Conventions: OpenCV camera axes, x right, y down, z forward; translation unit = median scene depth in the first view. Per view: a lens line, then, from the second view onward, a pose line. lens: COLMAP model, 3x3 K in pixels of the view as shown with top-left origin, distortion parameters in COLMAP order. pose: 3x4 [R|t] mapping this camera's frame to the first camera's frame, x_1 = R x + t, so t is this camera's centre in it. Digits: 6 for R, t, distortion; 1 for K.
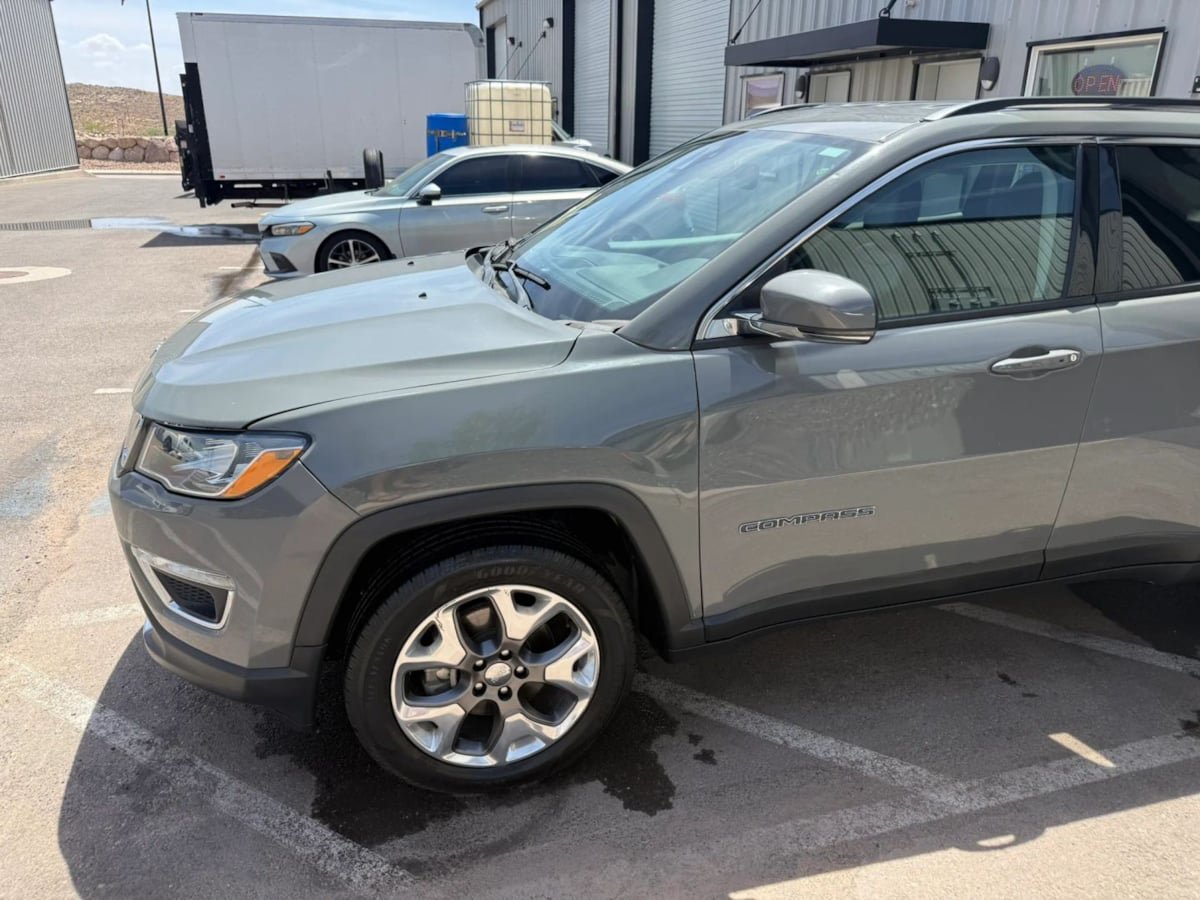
lens RADIAL K [[849.7, 0, 600.0], [0, 849.7, 450.0], [0, 0, 1]] dist [-0.000526, -0.008508]
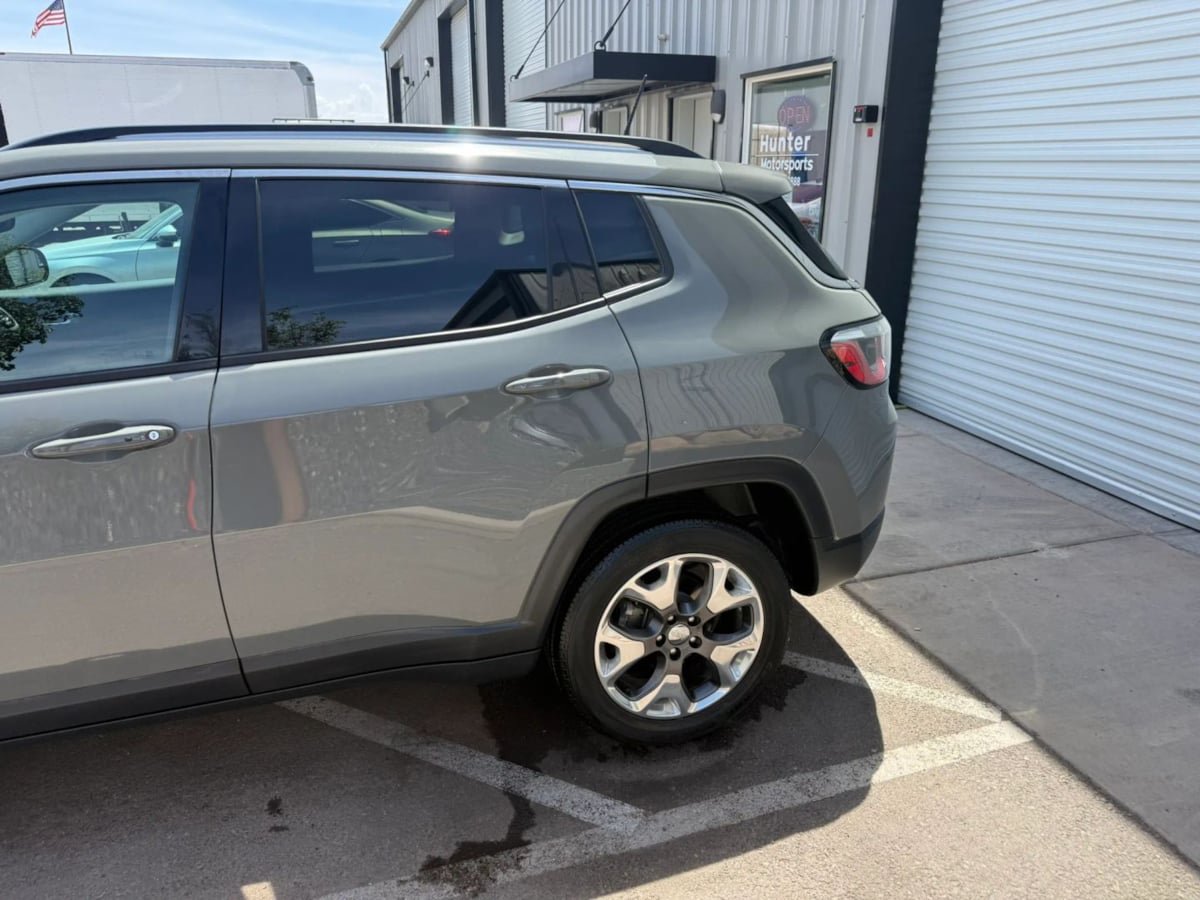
lens RADIAL K [[844.9, 0, 597.7], [0, 844.9, 443.2], [0, 0, 1]] dist [0.042492, -0.063943]
pose [[0.999058, -0.022265, 0.037243, 0.753424], [0.023958, 0.998670, -0.045652, -0.041954], [-0.036177, 0.046501, 0.998263, 0.126368]]
